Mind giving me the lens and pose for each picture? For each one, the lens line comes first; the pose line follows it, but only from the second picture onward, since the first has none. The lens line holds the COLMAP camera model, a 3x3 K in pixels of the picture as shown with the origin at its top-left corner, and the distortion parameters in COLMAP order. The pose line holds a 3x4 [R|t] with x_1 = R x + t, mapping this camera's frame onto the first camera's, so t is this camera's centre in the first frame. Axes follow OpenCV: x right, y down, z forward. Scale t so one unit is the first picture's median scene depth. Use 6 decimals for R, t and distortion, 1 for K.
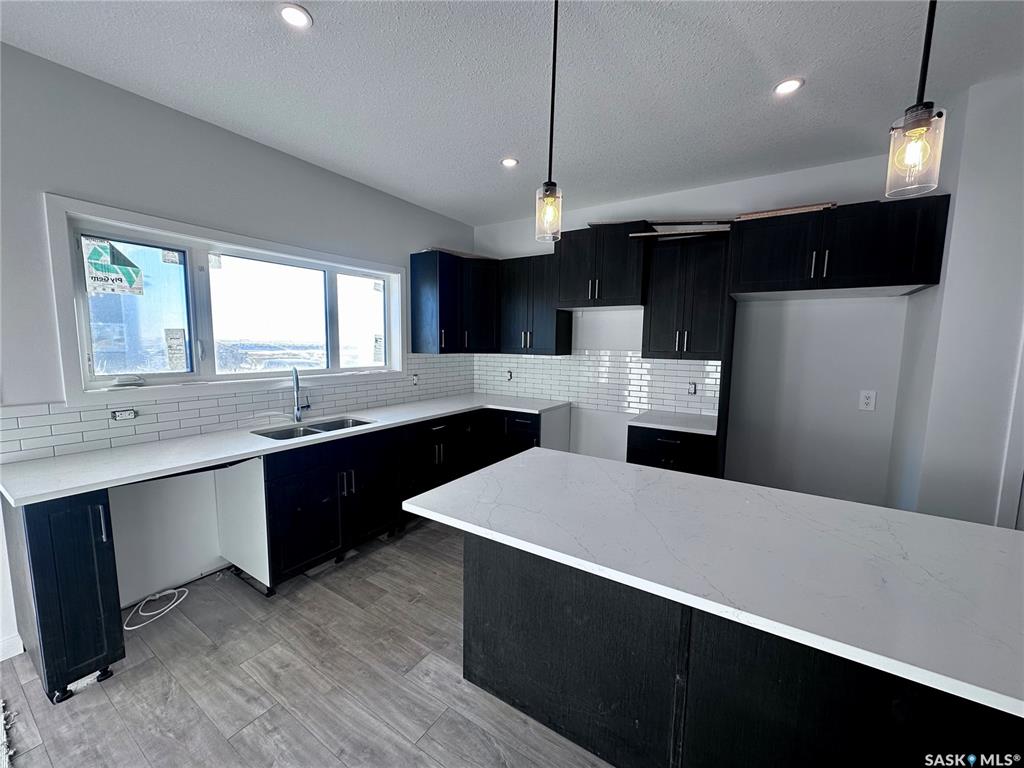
lens RADIAL K [[405.5, 0, 512.0], [0, 405.5, 384.0], [0, 0, 1]] dist [-0.003091, -0.000089]
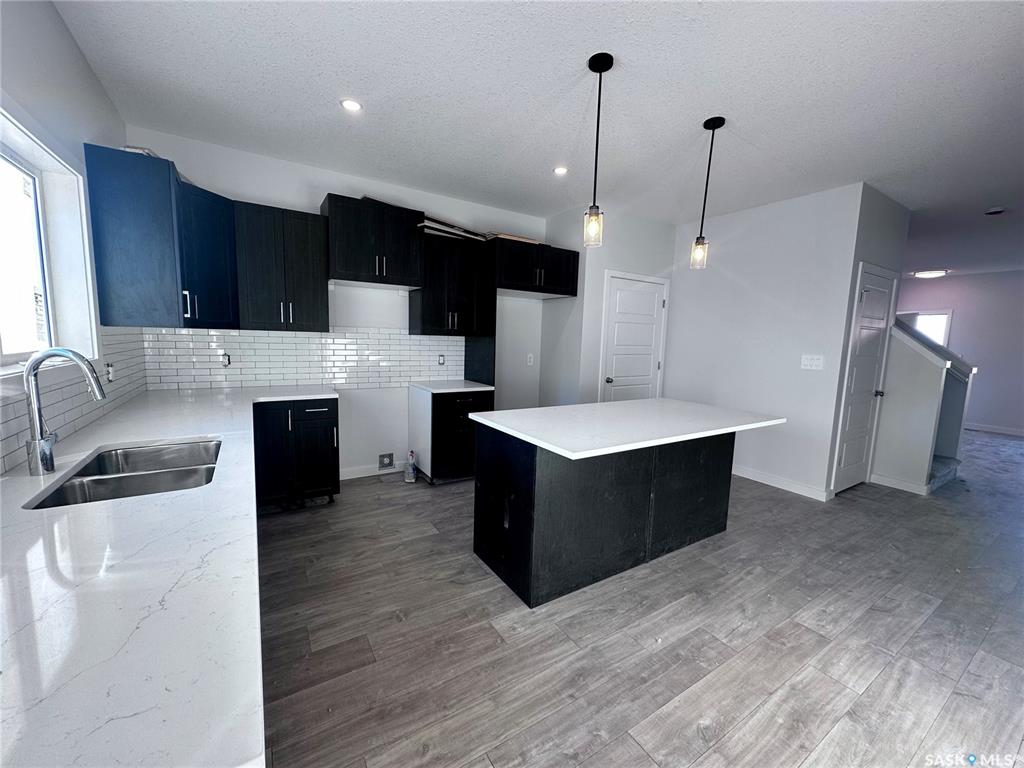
lens RADIAL K [[405.5, 0, 512.0], [0, 405.5, 384.0], [0, 0, 1]] dist [-0.003091, -0.000089]
pose [[0.420950, -0.104951, 0.900992, -1.078555], [0.067573, 0.994152, 0.084232, -0.010436], [-0.904564, 0.025426, 0.425580, 0.525177]]
